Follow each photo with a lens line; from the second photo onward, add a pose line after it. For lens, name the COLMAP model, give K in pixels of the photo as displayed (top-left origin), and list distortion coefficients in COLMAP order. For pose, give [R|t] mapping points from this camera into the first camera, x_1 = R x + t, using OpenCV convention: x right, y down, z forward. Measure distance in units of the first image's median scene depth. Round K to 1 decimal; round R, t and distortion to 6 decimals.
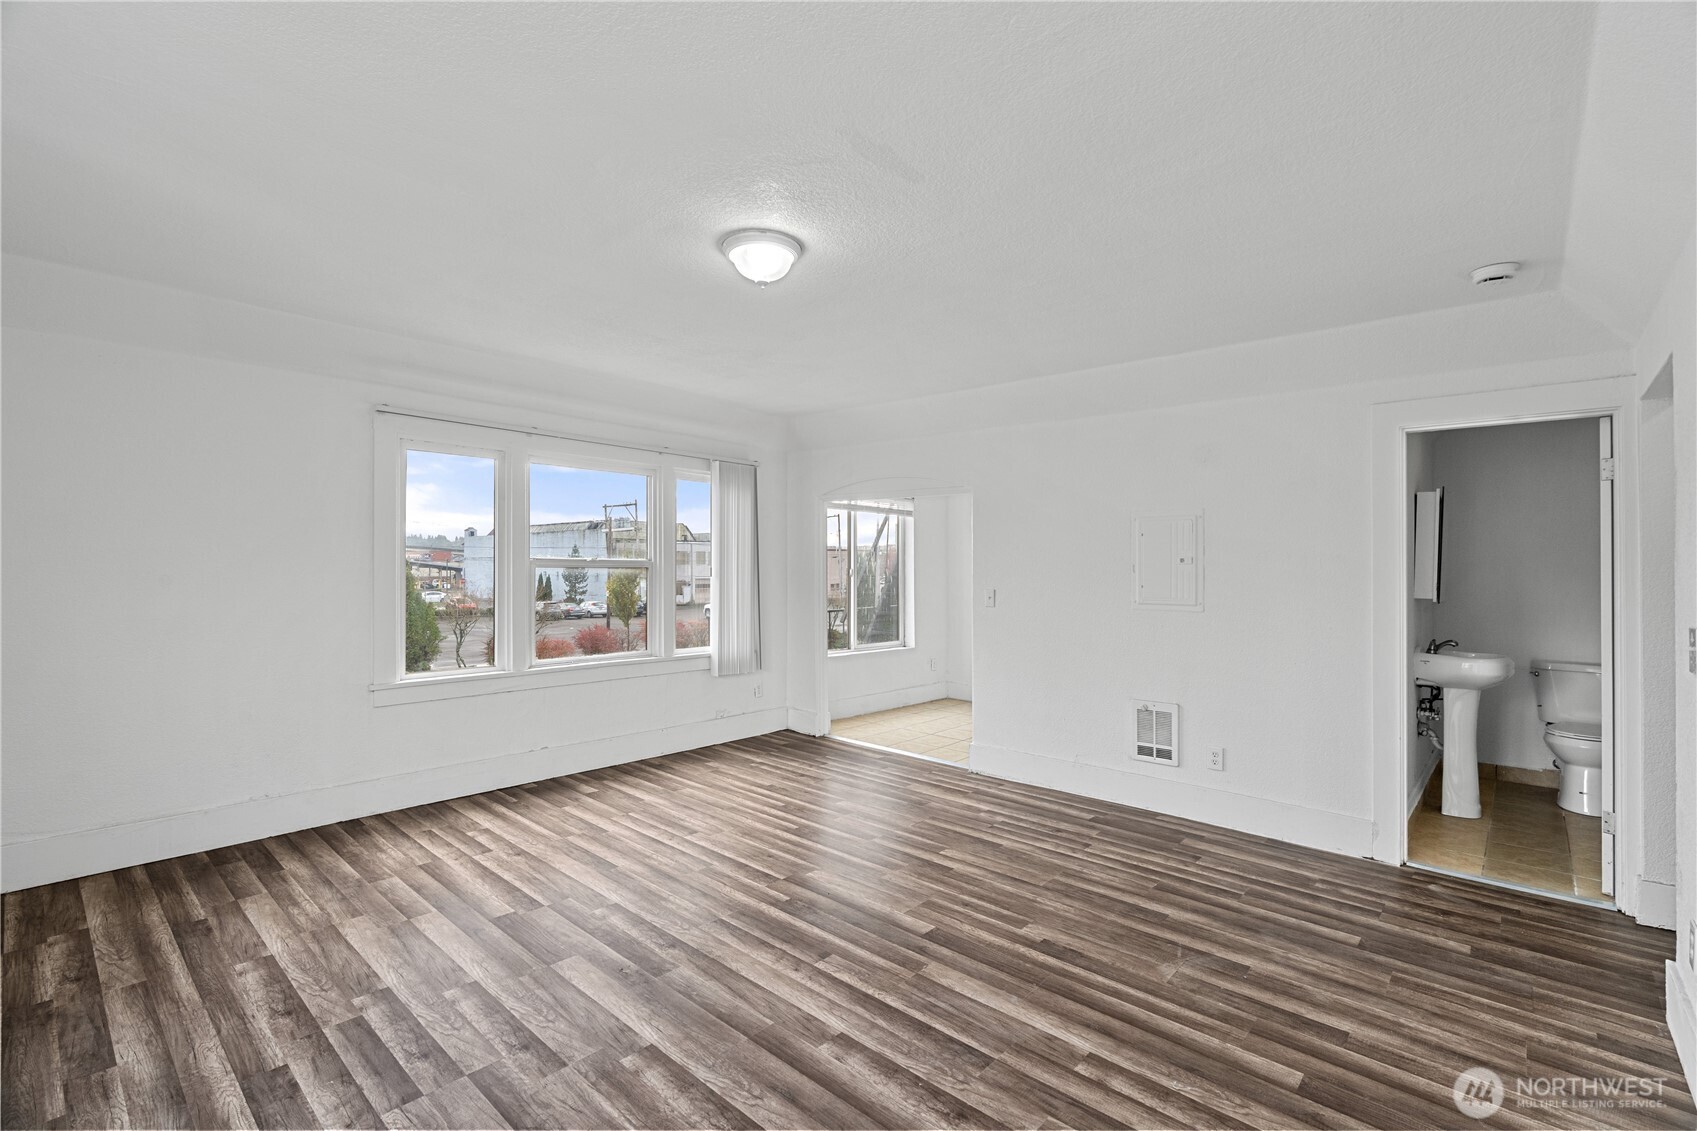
lens RADIAL K [[780.6, 0, 851.2], [0, 780.6, 566.2], [0, 0, 1]] dist [-0.010467, 0.001101]
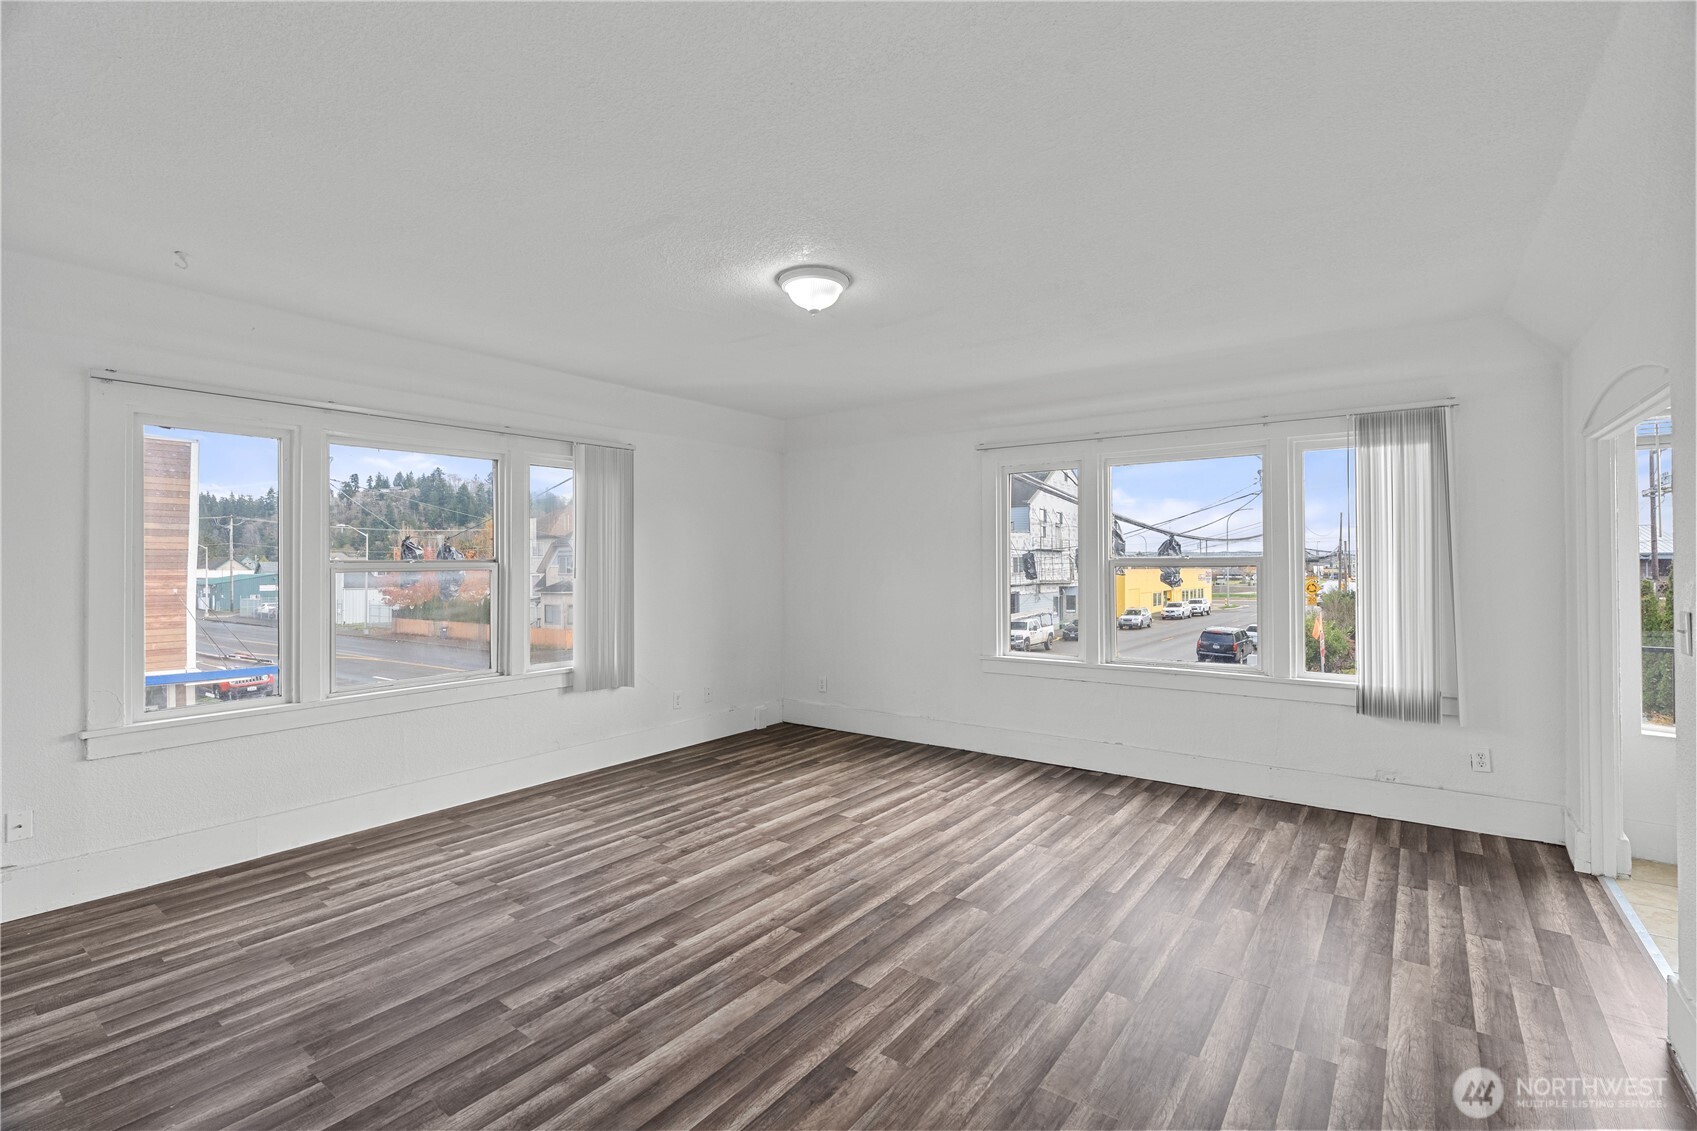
lens RADIAL K [[780.6, 0, 851.0], [0, 780.6, 564.3], [0, 0, 1]] dist [-0.010467, 0.001101]
pose [[0.060629, -0.011180, -0.998098, 0.996151], [0.005093, 0.999928, -0.010891, 0.013460], [0.998147, -0.004423, 0.060682, 0.971195]]
